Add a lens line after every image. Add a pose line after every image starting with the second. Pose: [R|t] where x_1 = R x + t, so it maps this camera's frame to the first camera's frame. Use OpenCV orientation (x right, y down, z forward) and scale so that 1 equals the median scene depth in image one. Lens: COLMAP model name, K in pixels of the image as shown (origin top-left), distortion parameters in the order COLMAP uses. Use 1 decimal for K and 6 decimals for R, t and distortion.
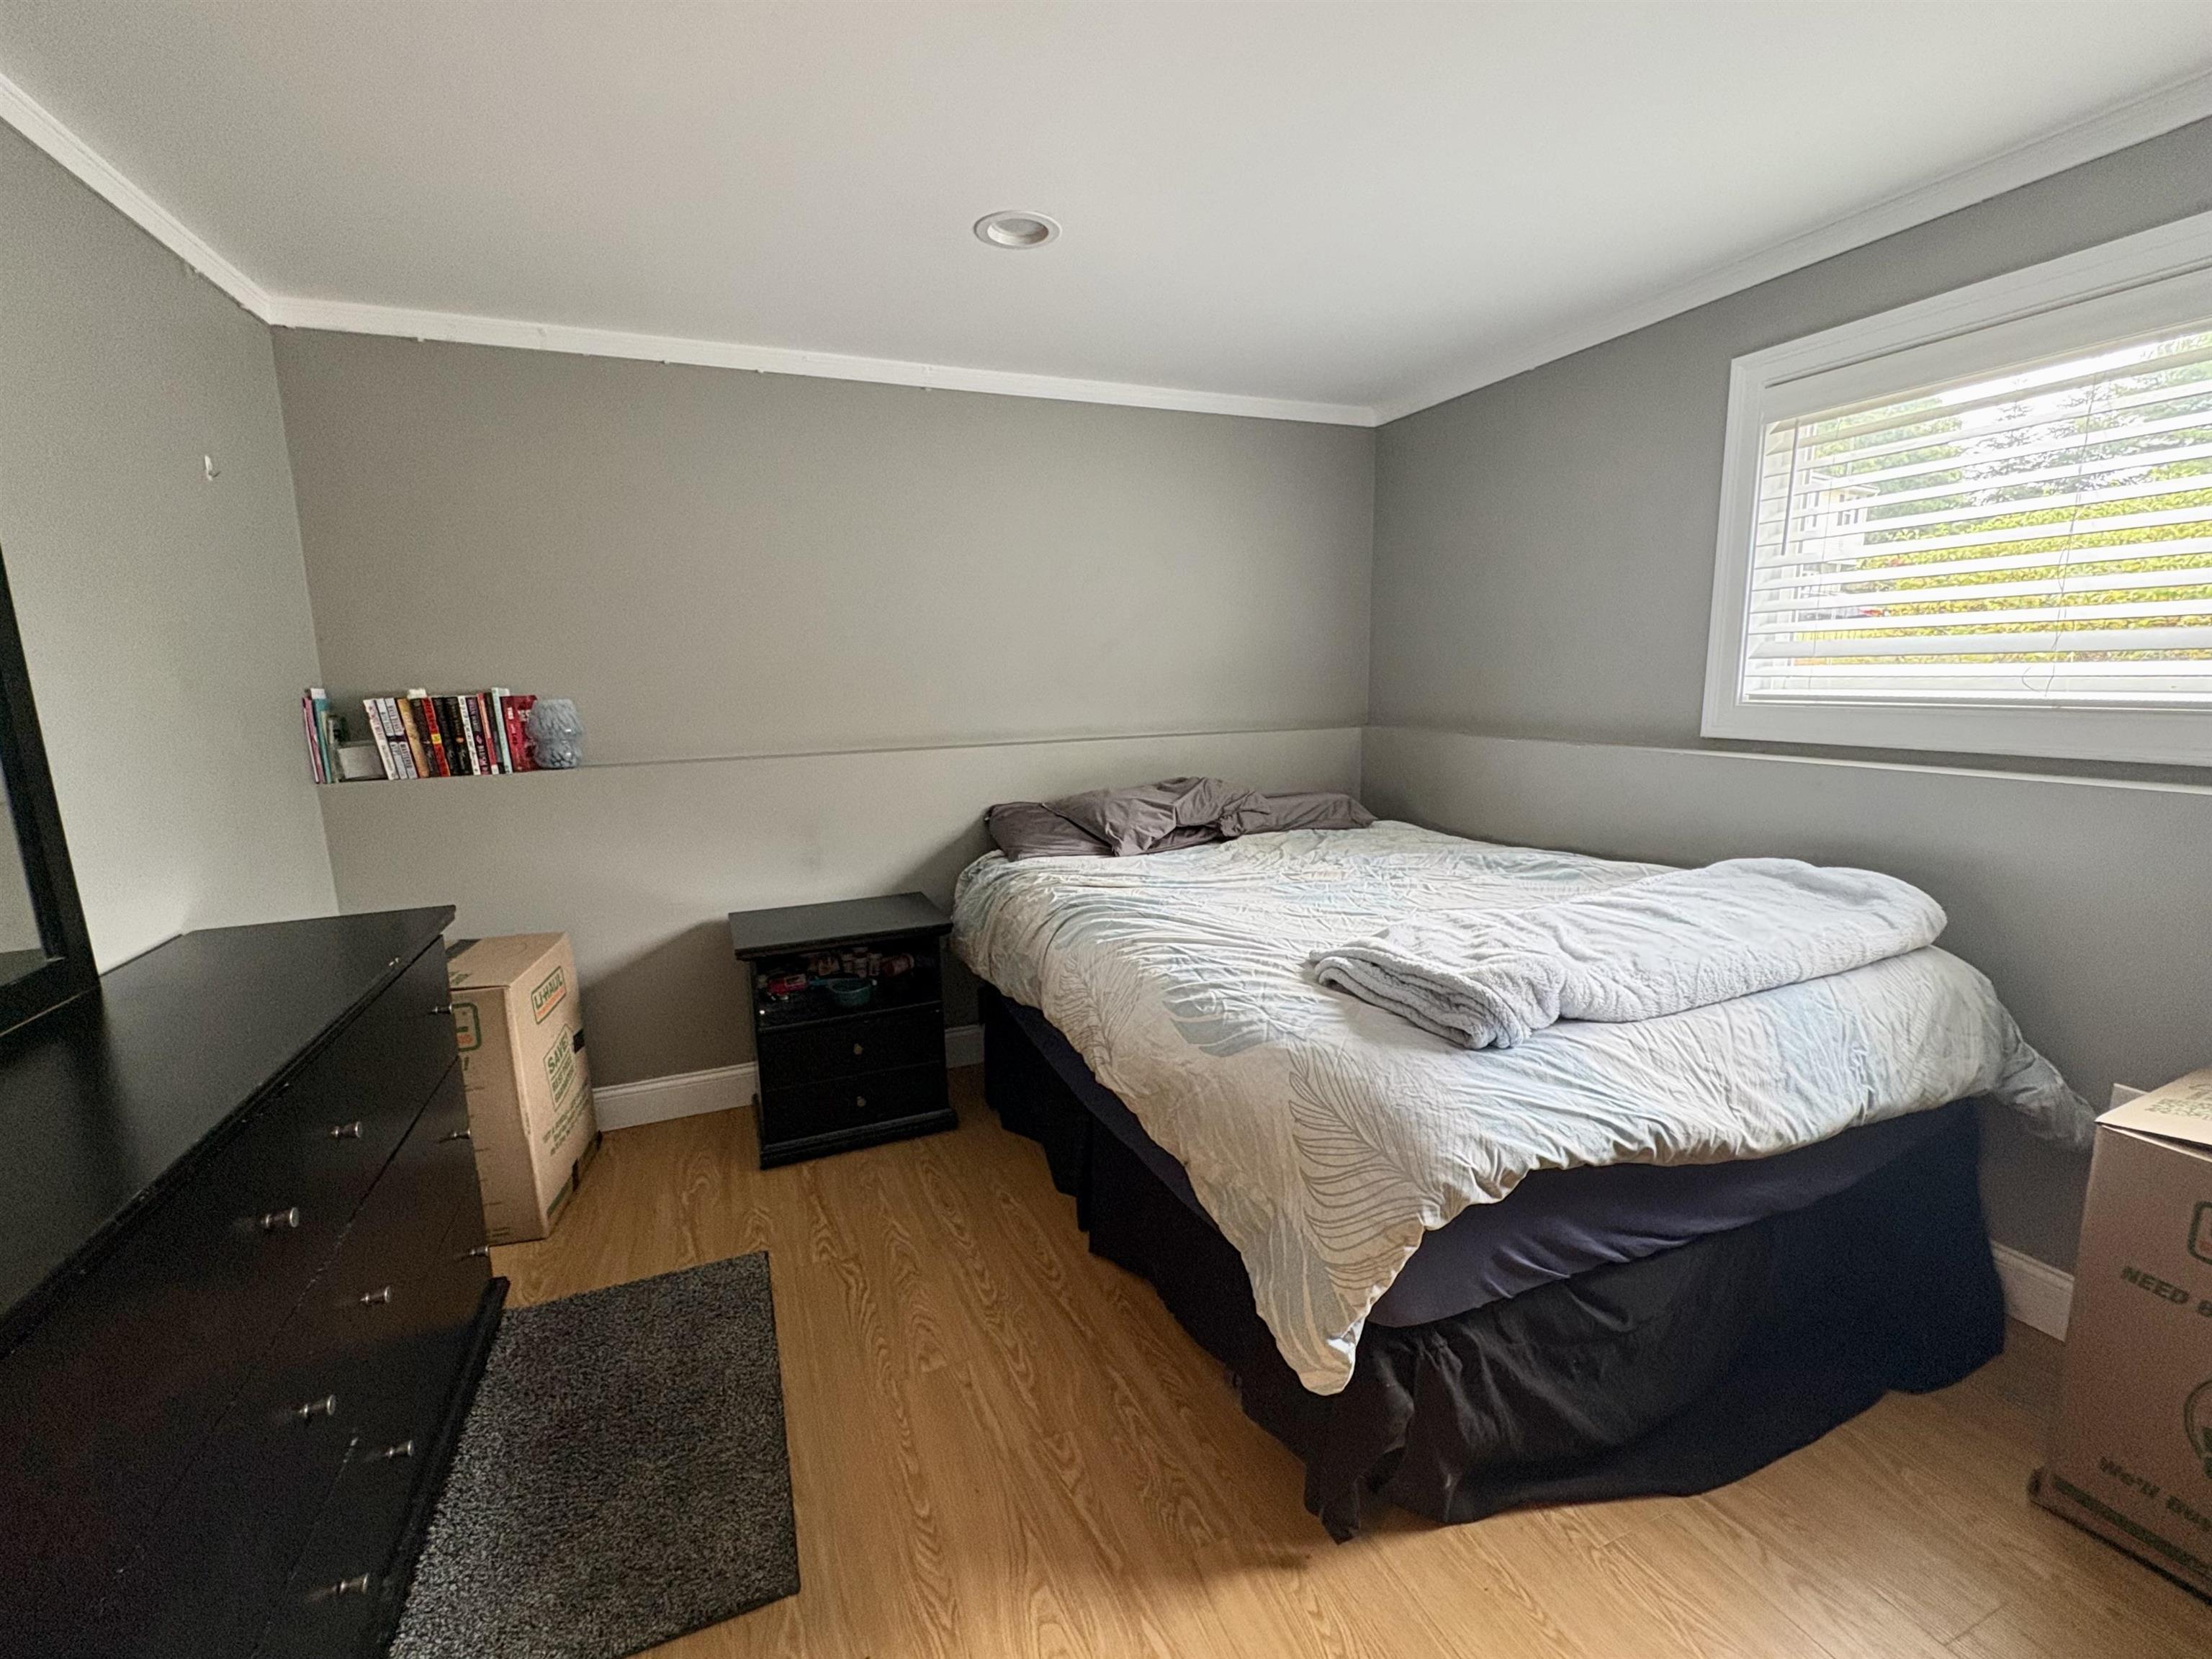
lens RADIAL K [[947.2, 0, 1111.7], [0, 947.2, 832.2], [0, 0, 1]] dist [0.003655, 0.000459]
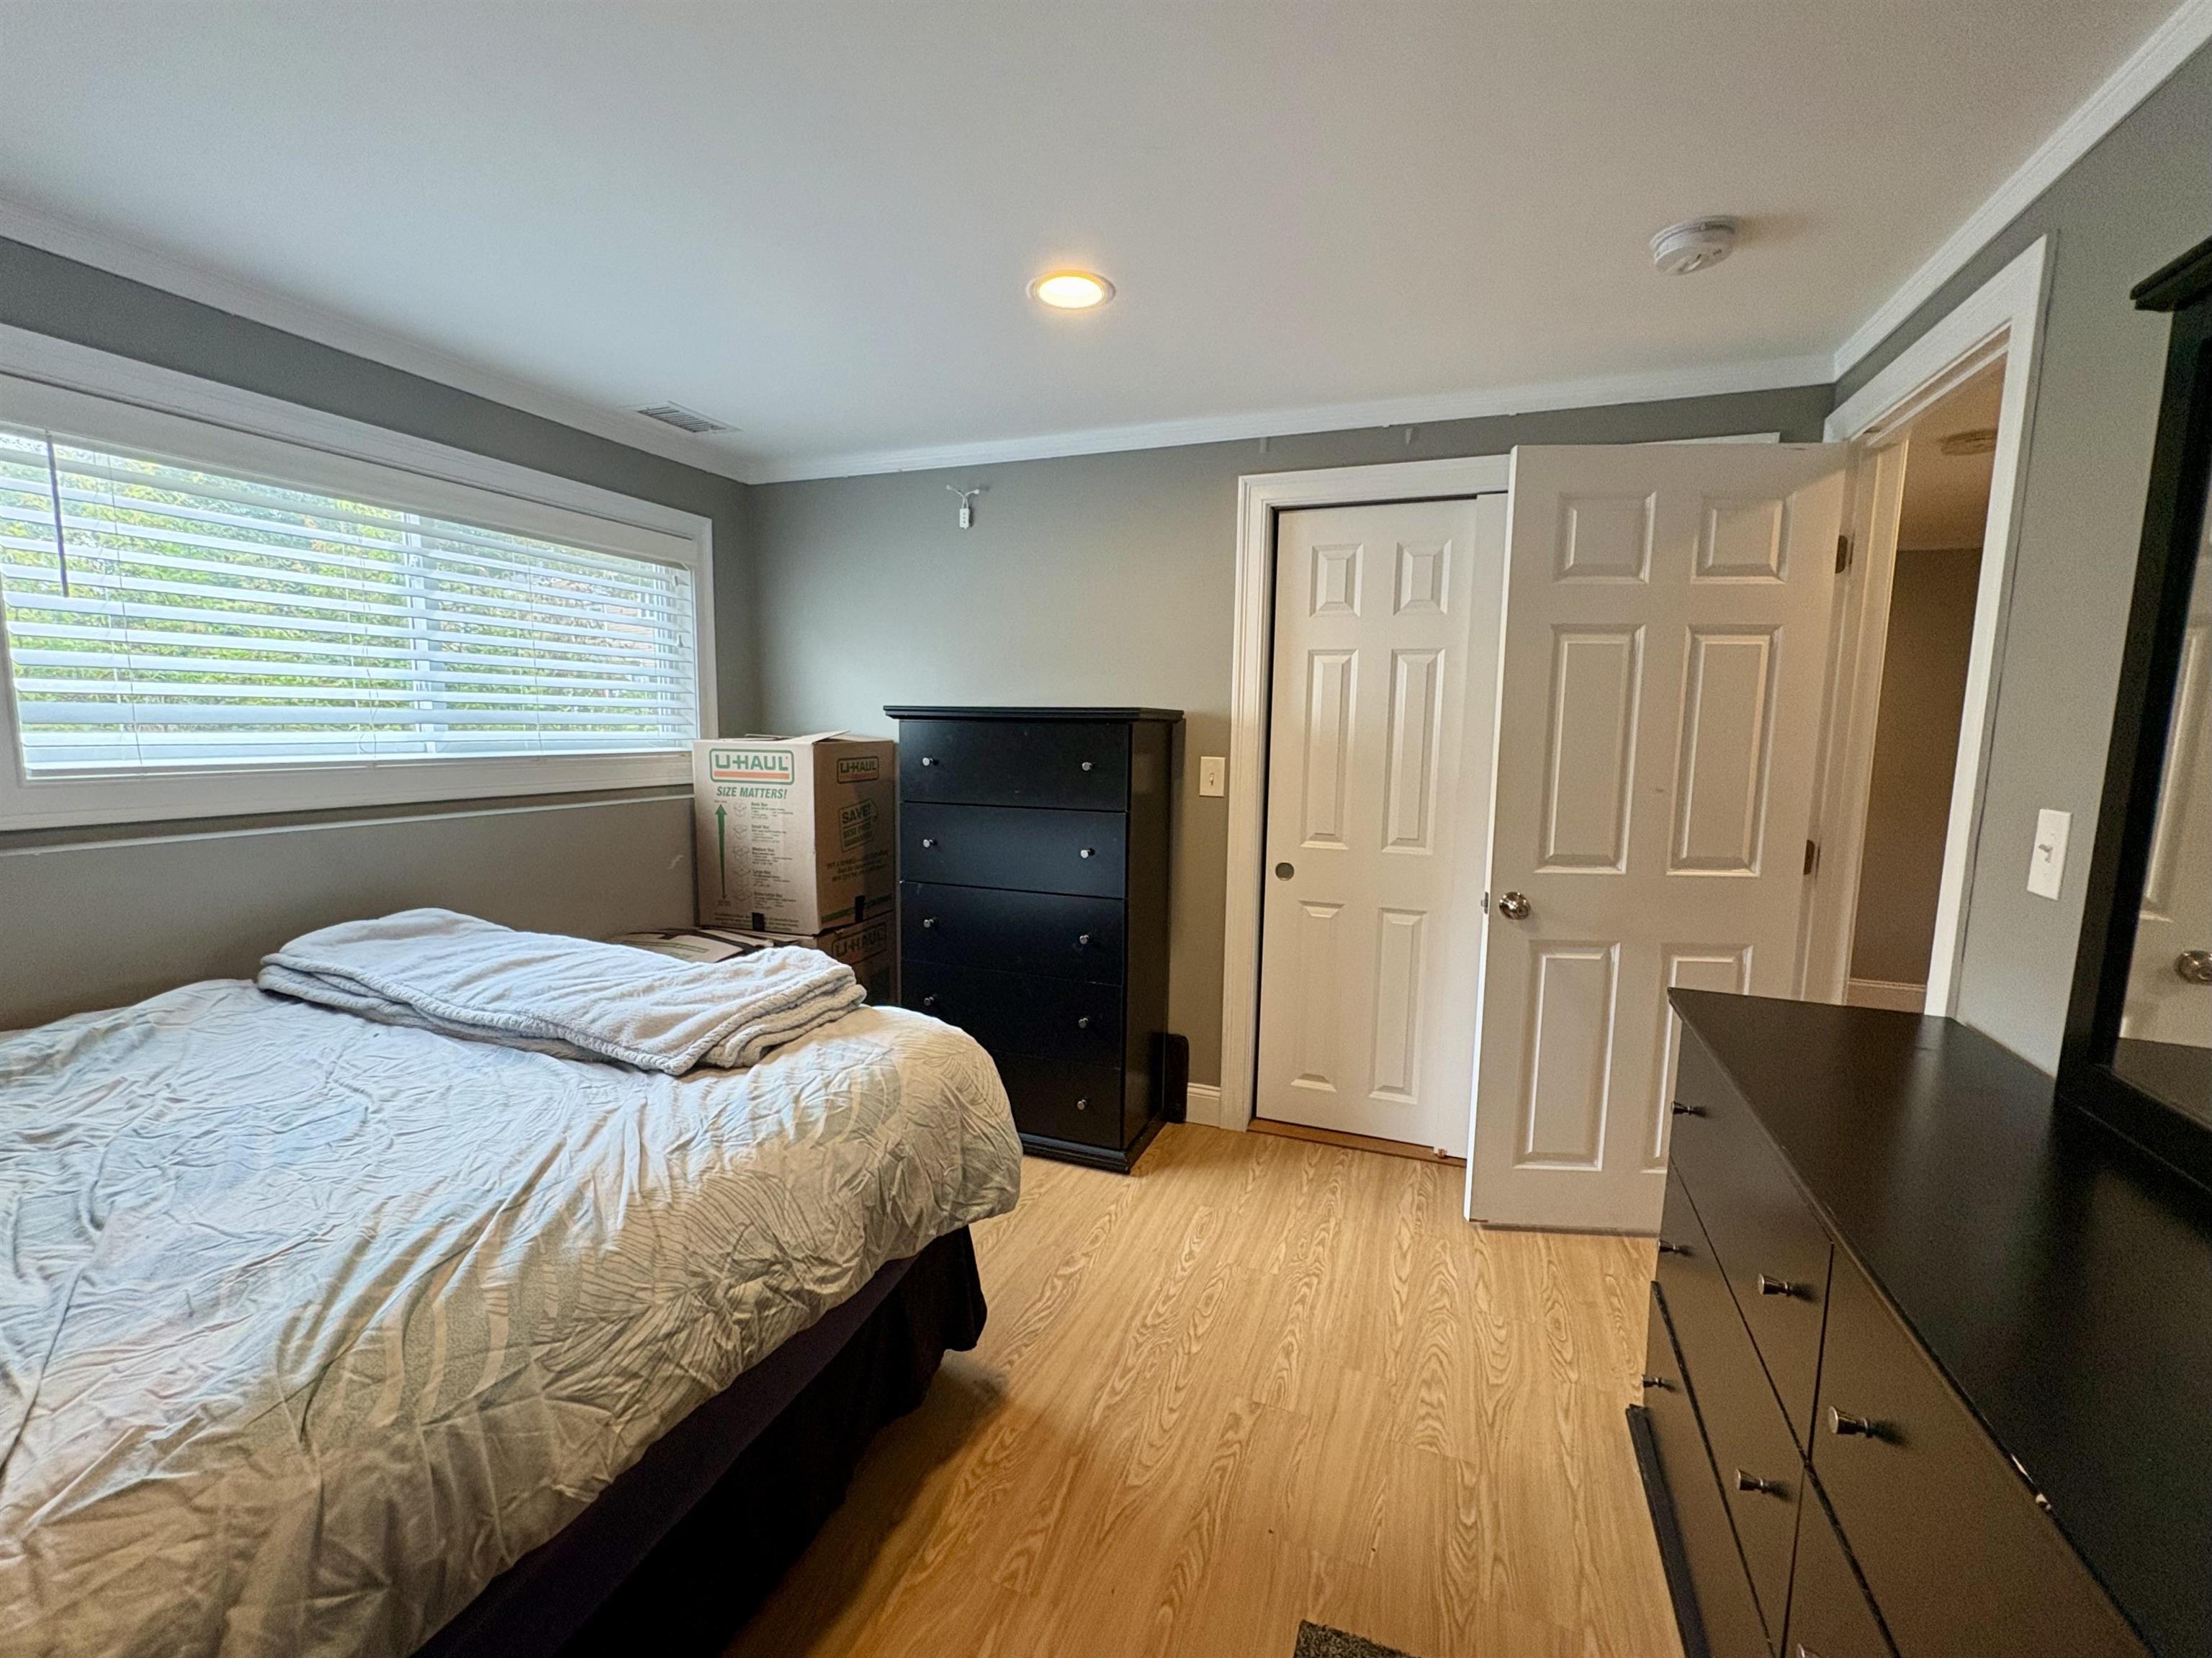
lens RADIAL K [[926.0, 0, 1106.0], [0, 926.0, 829.0], [0, 0, 1]] dist [0.000016, 0.000134]
pose [[-0.712169, -0.070333, 0.698476, -0.591249], [0.118320, 0.968709, 0.218184, -0.203954], [-0.691966, 0.238027, -0.681562, 1.173624]]
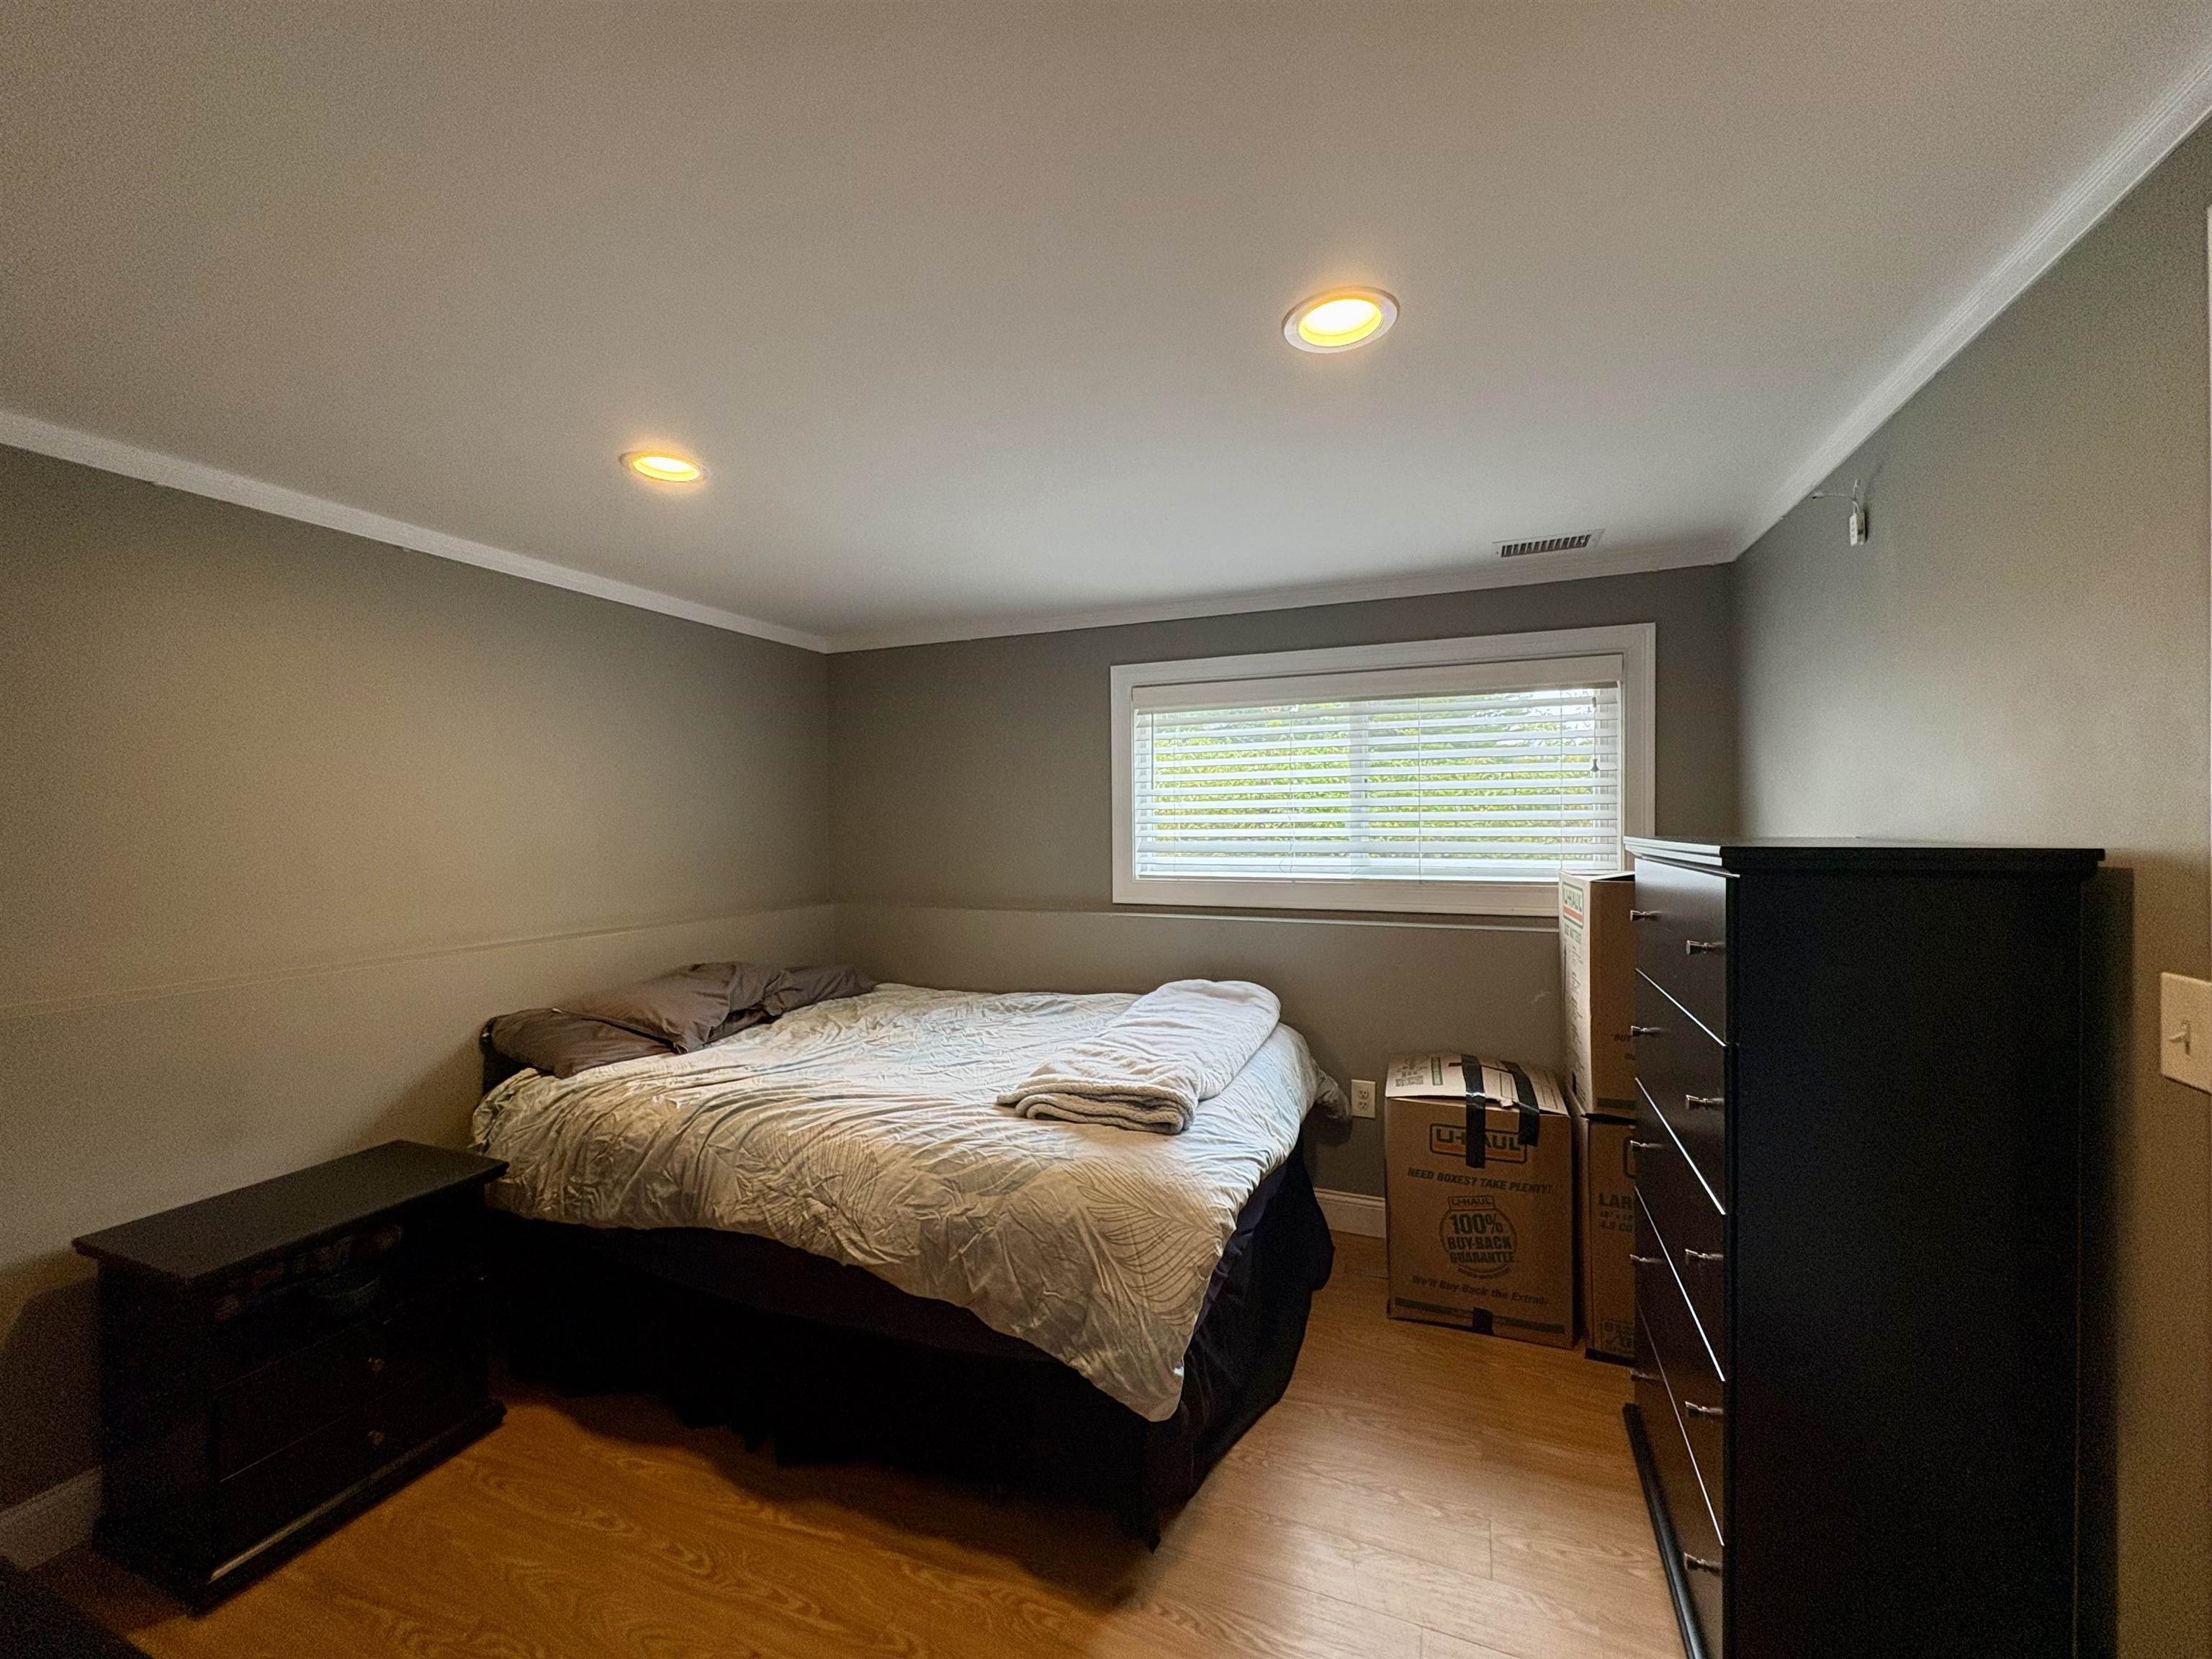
lens RADIAL K [[878.6, 0, 1106.0], [0, 878.6, 829.5], [0, 0, 1]] dist [-0.000066, 0.000233]
pose [[0.711054, 0.008720, 0.703083, -0.476354], [0.111810, 0.985798, -0.125303, -0.056791], [-0.694191, 0.167709, 0.699981, 0.028775]]
